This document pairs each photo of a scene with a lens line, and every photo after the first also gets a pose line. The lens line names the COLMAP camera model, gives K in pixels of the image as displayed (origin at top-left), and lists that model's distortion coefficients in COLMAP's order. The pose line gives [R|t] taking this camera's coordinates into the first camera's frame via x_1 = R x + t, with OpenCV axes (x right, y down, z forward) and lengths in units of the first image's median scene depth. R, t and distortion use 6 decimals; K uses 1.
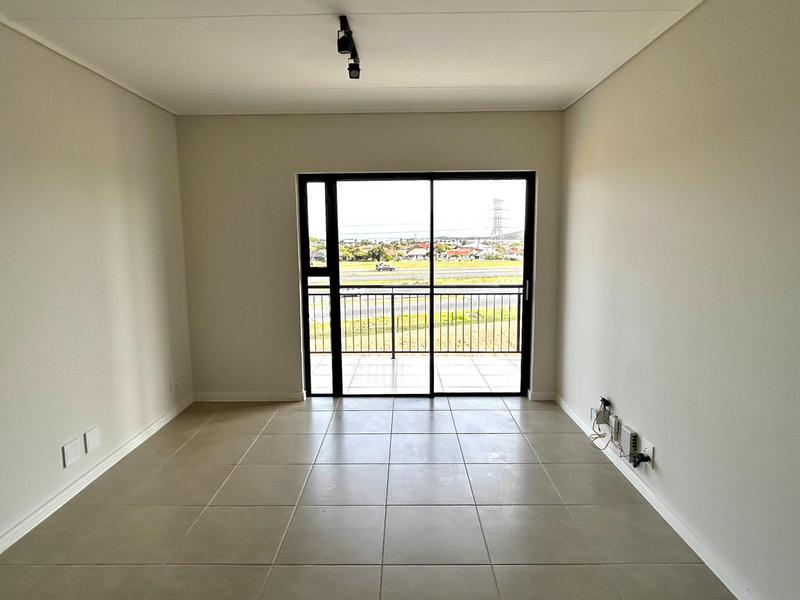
lens RADIAL K [[550.9, 0, 400.0], [0, 550.9, 300.0], [0, 0, 1]] dist [0.000289, -0.000011]
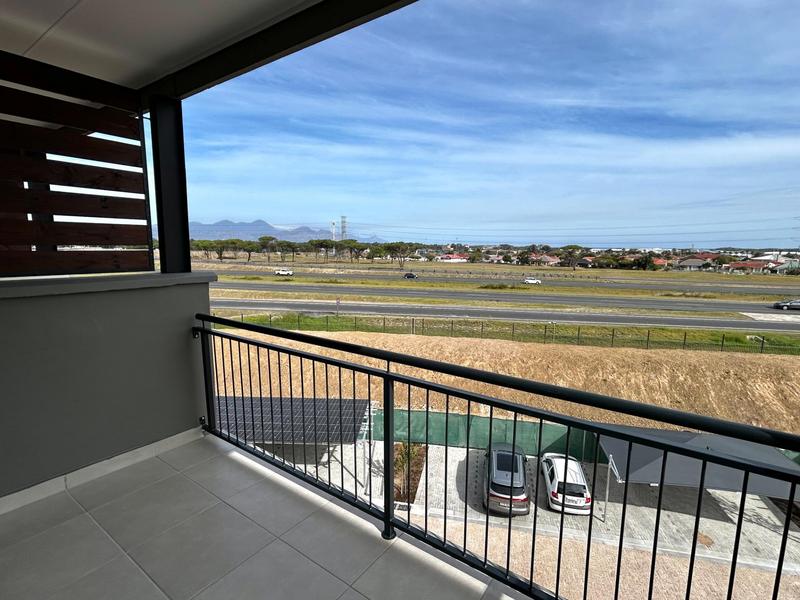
lens RADIAL K [[404.8, 0, 389.2], [0, 404.8, 304.4], [0, 0, 1]] dist [-0.001511, 0.000709]
pose [[0.809613, 0.100261, -0.578338, 0.018779], [-0.082356, 0.994960, 0.057198, -0.009976], [0.581158, 0.001321, 0.813790, 0.100433]]
